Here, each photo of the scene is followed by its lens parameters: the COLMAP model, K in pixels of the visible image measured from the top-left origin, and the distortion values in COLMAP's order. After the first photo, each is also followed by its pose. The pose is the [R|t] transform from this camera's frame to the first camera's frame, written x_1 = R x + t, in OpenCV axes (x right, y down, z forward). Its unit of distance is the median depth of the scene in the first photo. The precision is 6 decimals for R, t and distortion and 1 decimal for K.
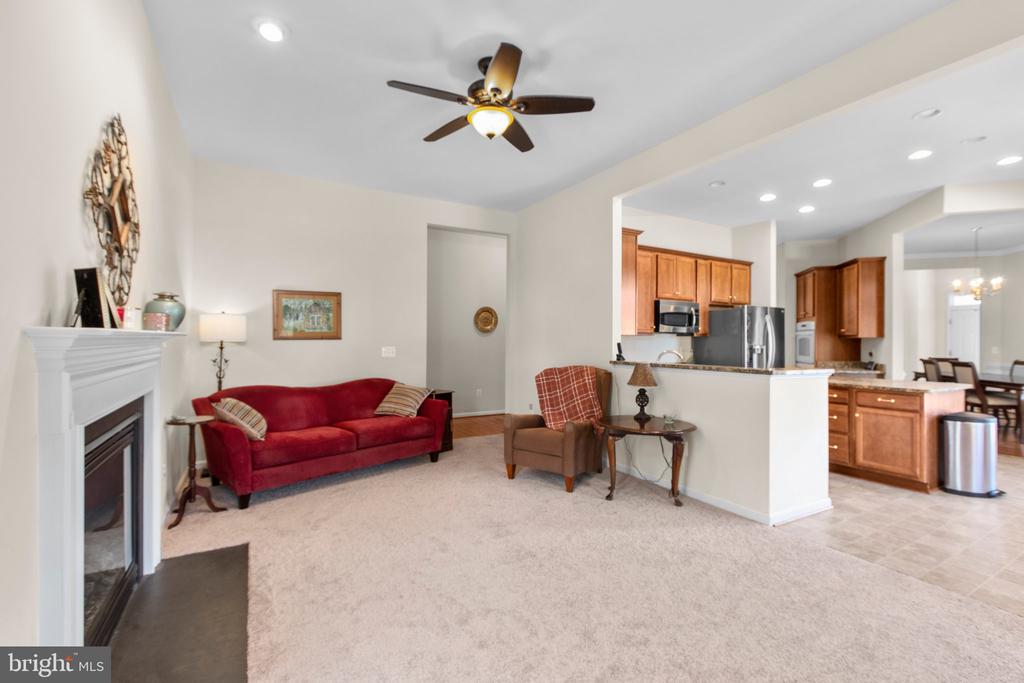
lens RADIAL K [[465.2, 0, 515.3], [0, 465.2, 335.3], [0, 0, 1]] dist [-0.001173, -0.000511]
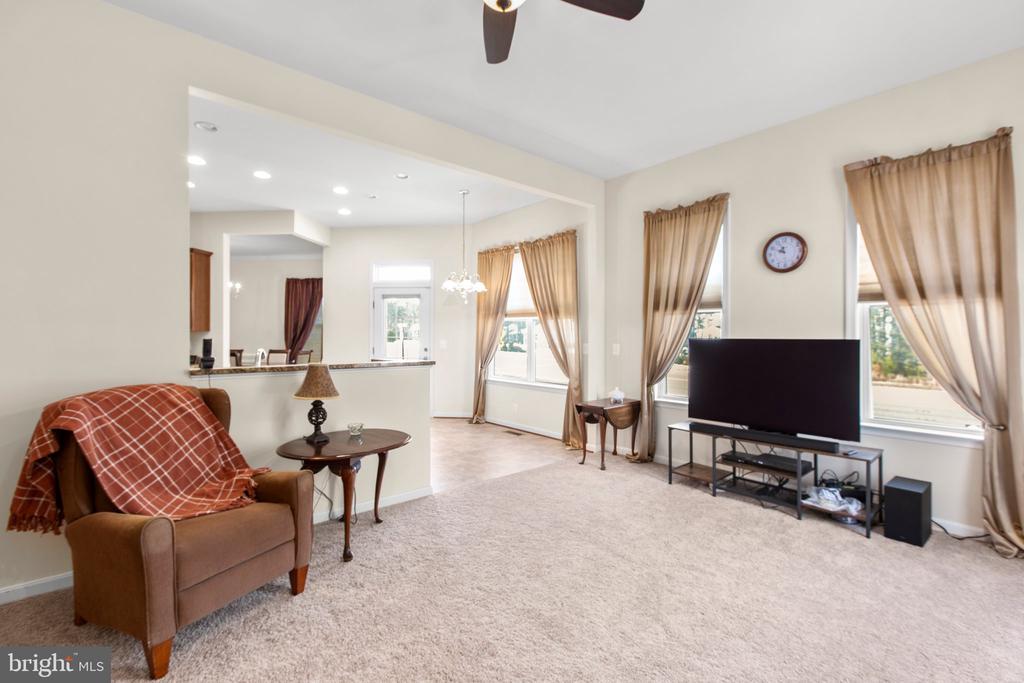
lens RADIAL K [[465.2, 0, 515.3], [0, 465.2, 335.3], [0, 0, 1]] dist [-0.001173, -0.000511]
pose [[-0.181884, 0.000279, 0.983320, -0.514433], [-0.016031, 0.999866, -0.003249, 0.007752], [-0.983189, -0.016354, -0.181856, 0.826100]]
